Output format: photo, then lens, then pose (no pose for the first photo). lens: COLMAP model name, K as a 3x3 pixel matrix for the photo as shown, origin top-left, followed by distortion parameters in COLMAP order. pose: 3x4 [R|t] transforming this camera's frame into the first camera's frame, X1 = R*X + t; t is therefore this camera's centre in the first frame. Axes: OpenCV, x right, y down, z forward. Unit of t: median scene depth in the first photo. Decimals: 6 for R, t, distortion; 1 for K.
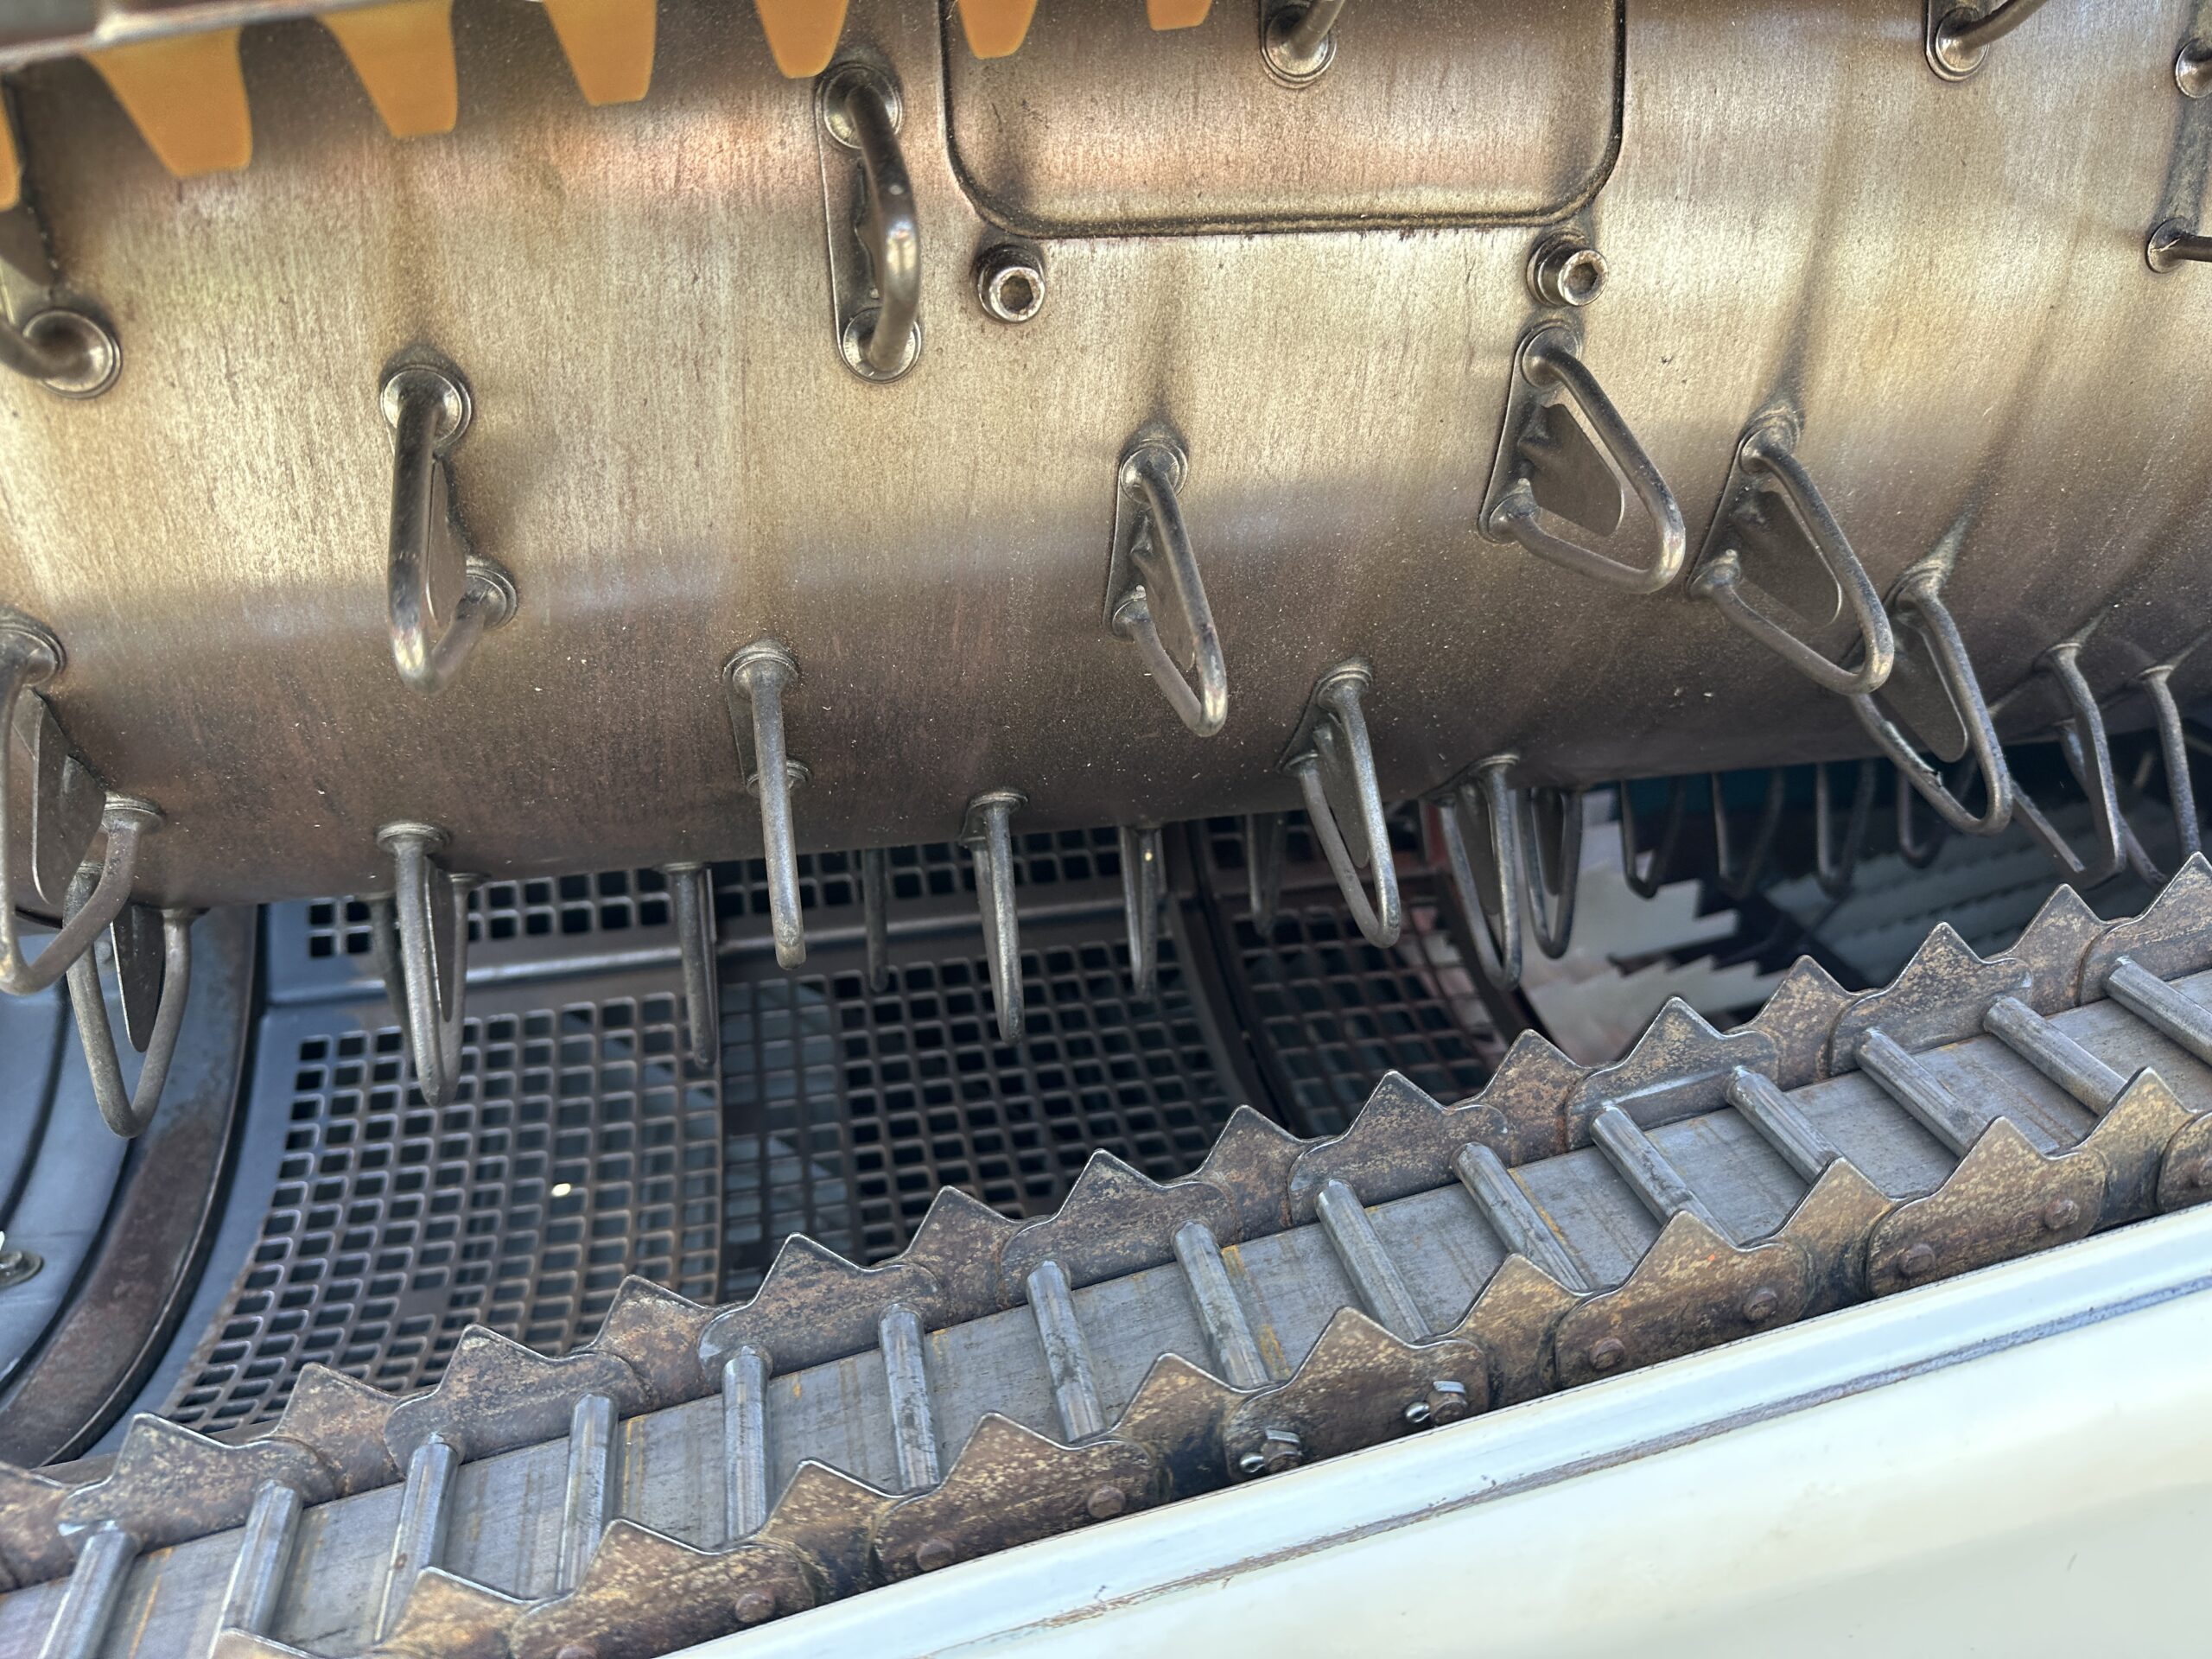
lens RADIAL K [[1538.9, 0, 1096.4], [0, 1538.9, 822.0], [0, 0, 1]] dist [0.098869, -0.212780]
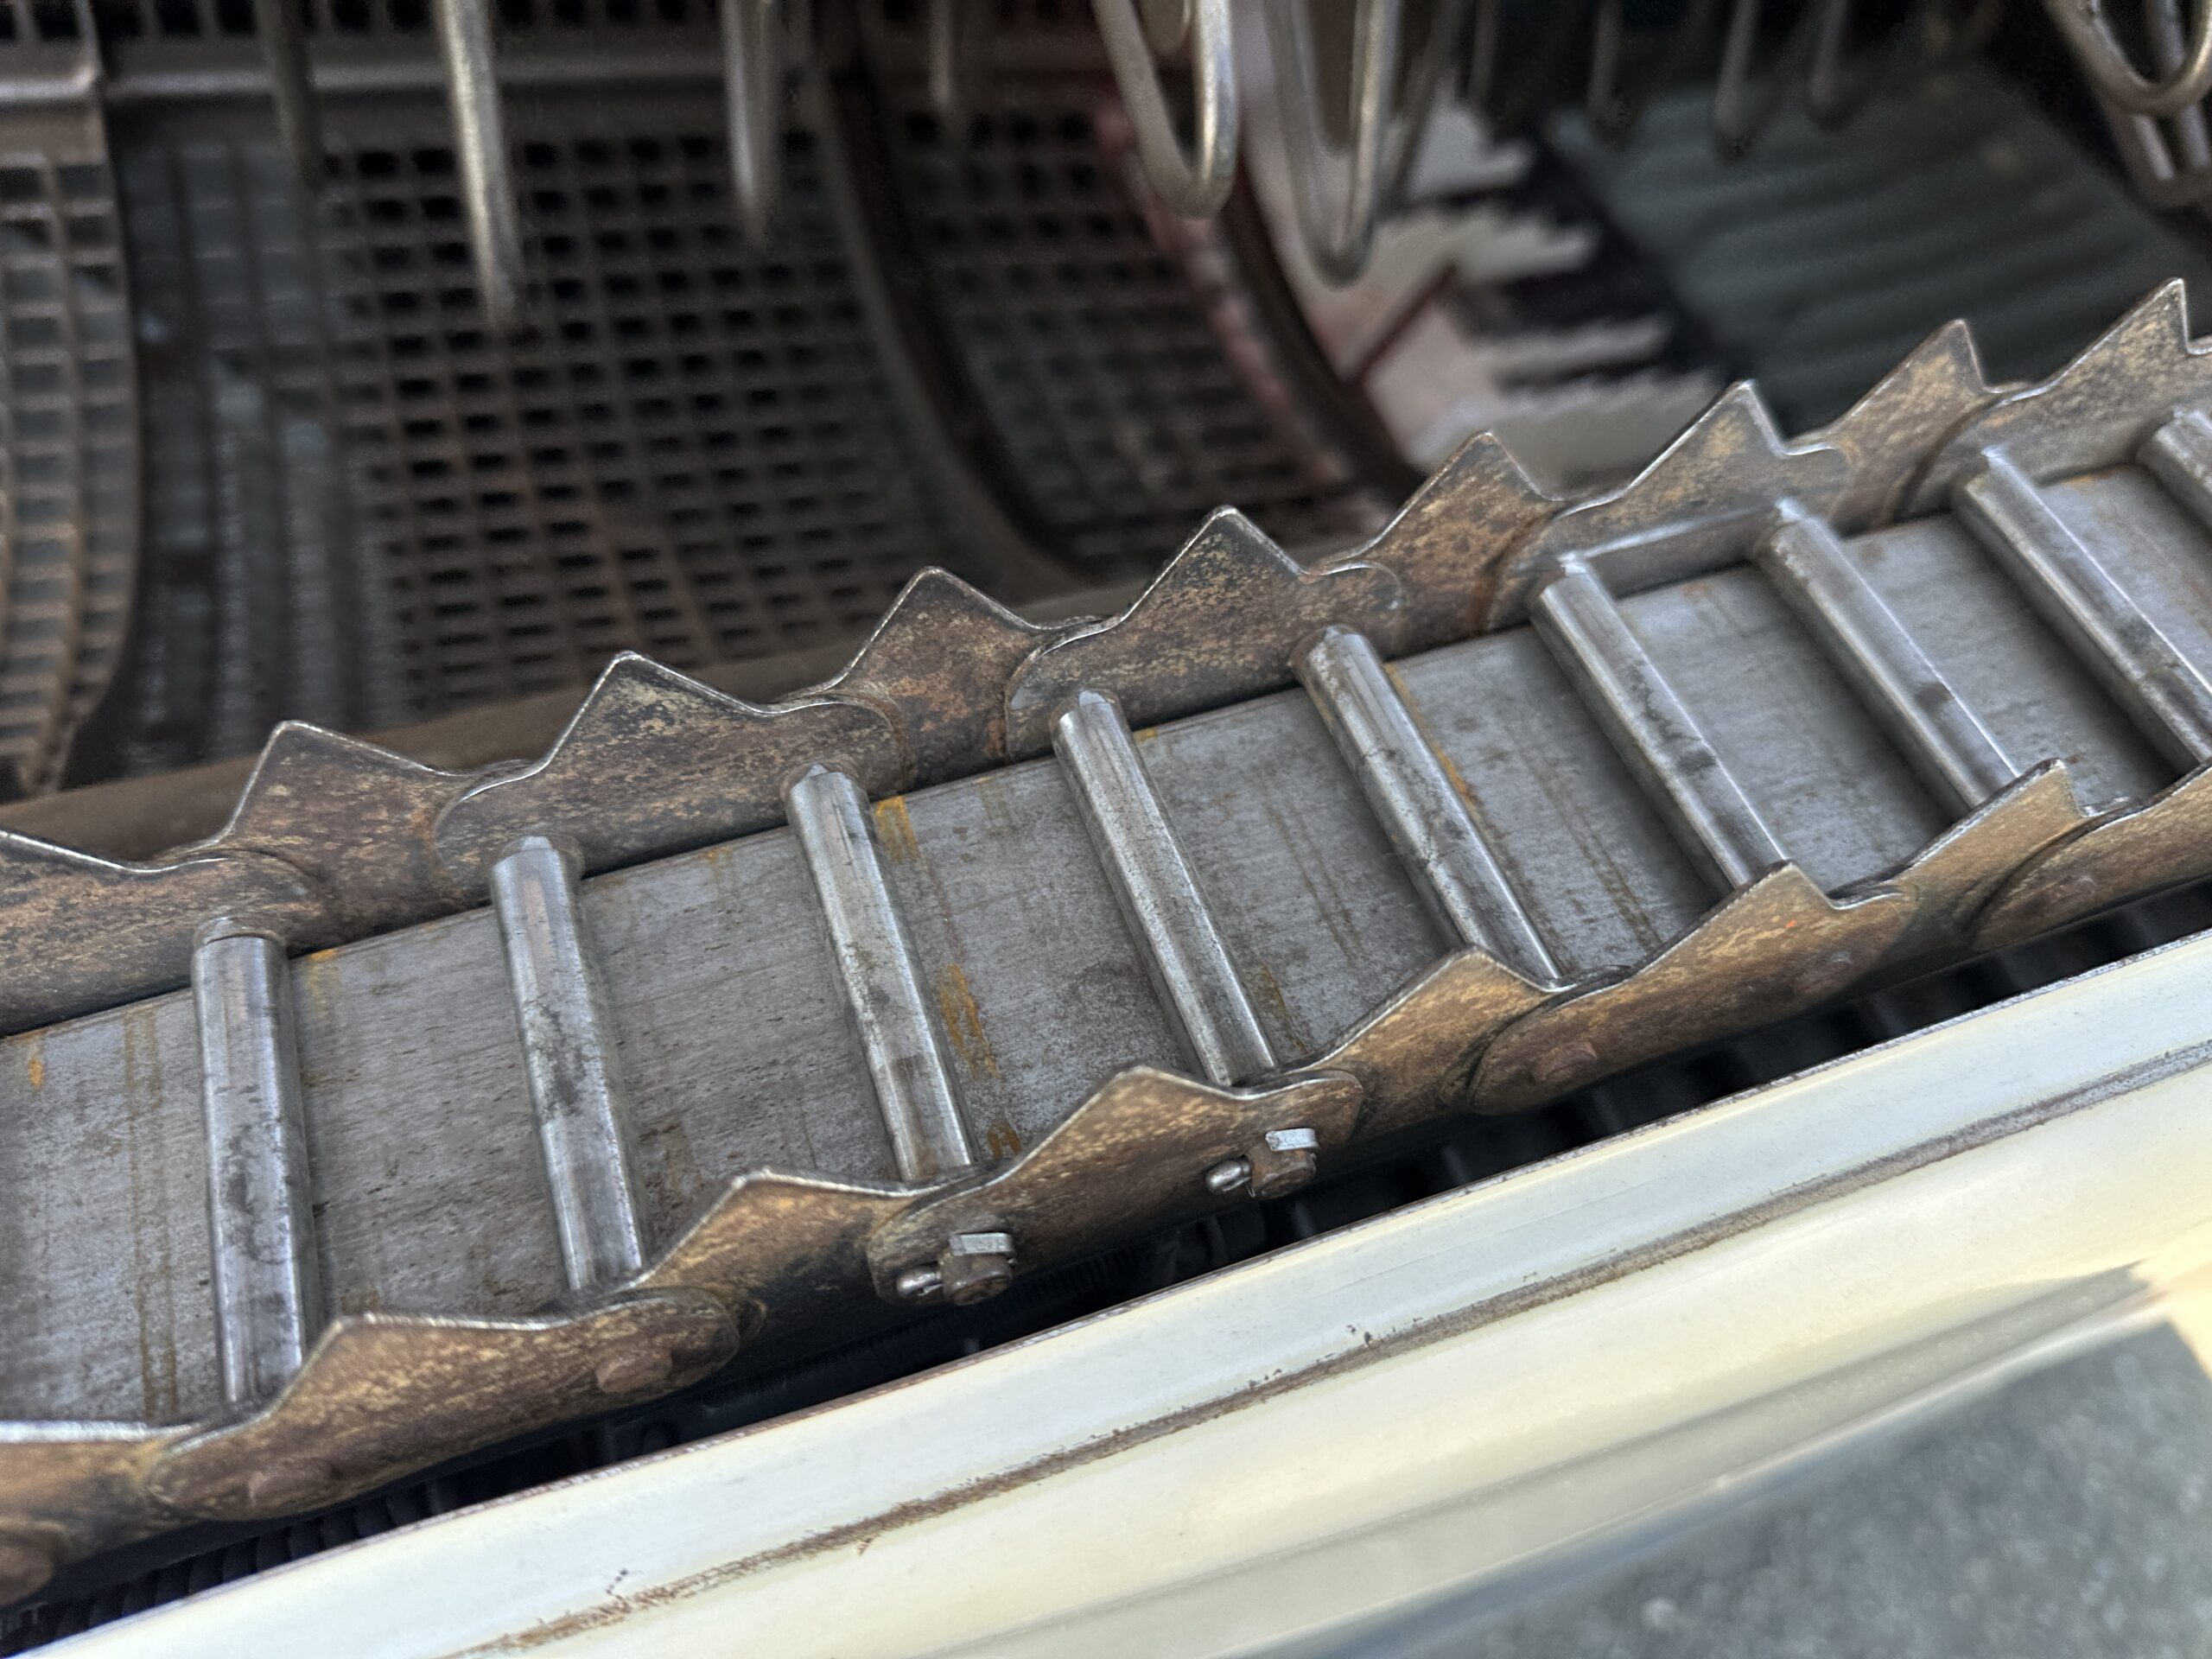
lens RADIAL K [[1538.9, 0, 1096.4], [0, 1538.9, 822.0], [0, 0, 1]] dist [0.098869, -0.212780]
pose [[0.974340, -0.008218, 0.224931, 0.034571], [-0.101860, 0.875045, 0.473202, 0.015854], [-0.200714, -0.483971, 0.851754, 0.525091]]
